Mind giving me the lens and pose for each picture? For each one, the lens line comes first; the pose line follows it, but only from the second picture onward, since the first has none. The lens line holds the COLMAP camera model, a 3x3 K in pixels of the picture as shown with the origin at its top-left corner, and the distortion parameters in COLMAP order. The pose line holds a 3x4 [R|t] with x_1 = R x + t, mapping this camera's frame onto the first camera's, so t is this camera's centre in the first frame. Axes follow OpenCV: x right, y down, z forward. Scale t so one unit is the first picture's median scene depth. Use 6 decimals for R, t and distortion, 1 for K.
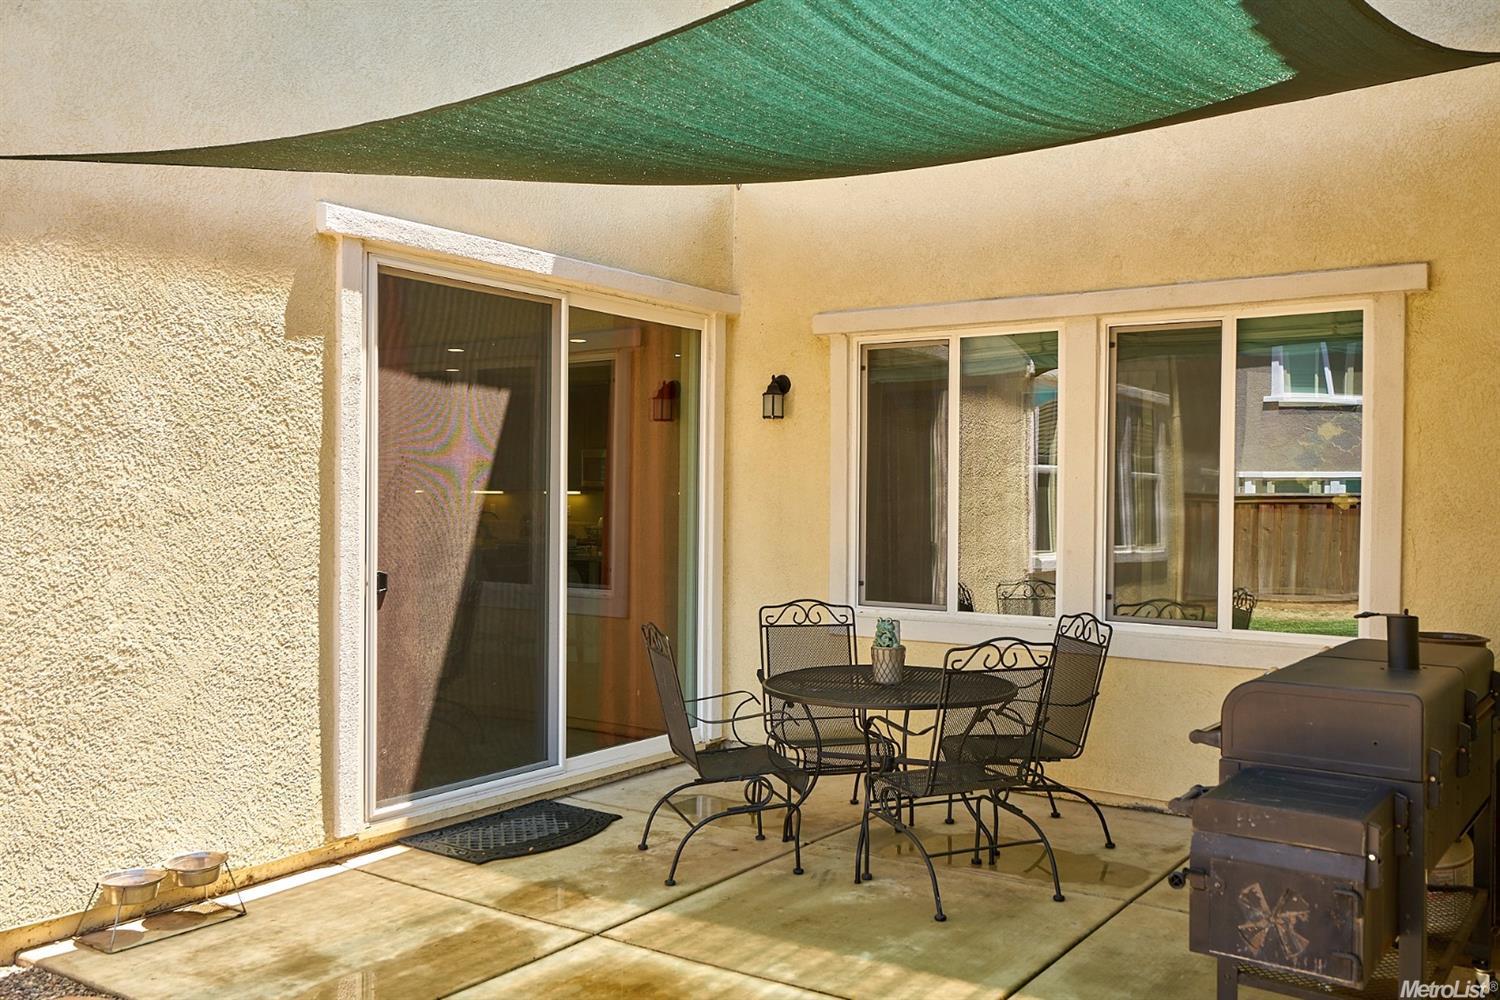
lens RADIAL K [[1309.1, 0, 750.0], [0, 1309.1, 500.0], [0, 0, 1]] dist [0.006078, 0.007080]
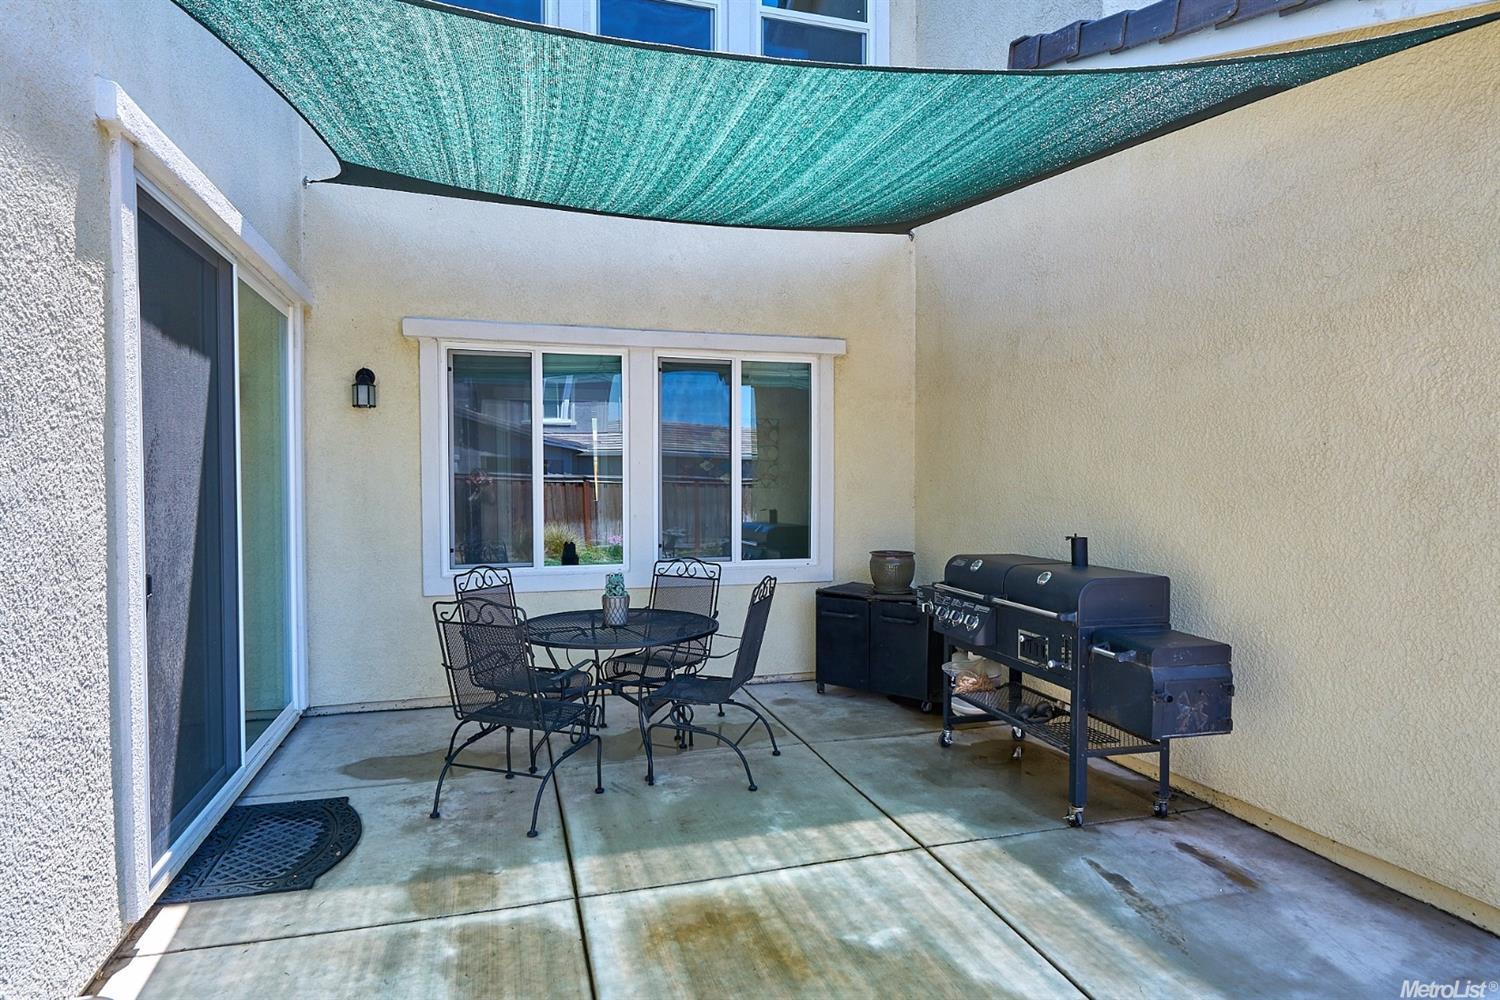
lens RADIAL K [[858.6, 0, 750.0], [0, 858.6, 500.0], [0, 0, 1]] dist [0.003737, -0.000493]
pose [[0.623423, -0.026439, 0.781438, -0.491887], [0.010037, 0.999616, 0.025813, 0.000747], [-0.781821, -0.008249, 0.623449, 0.417914]]
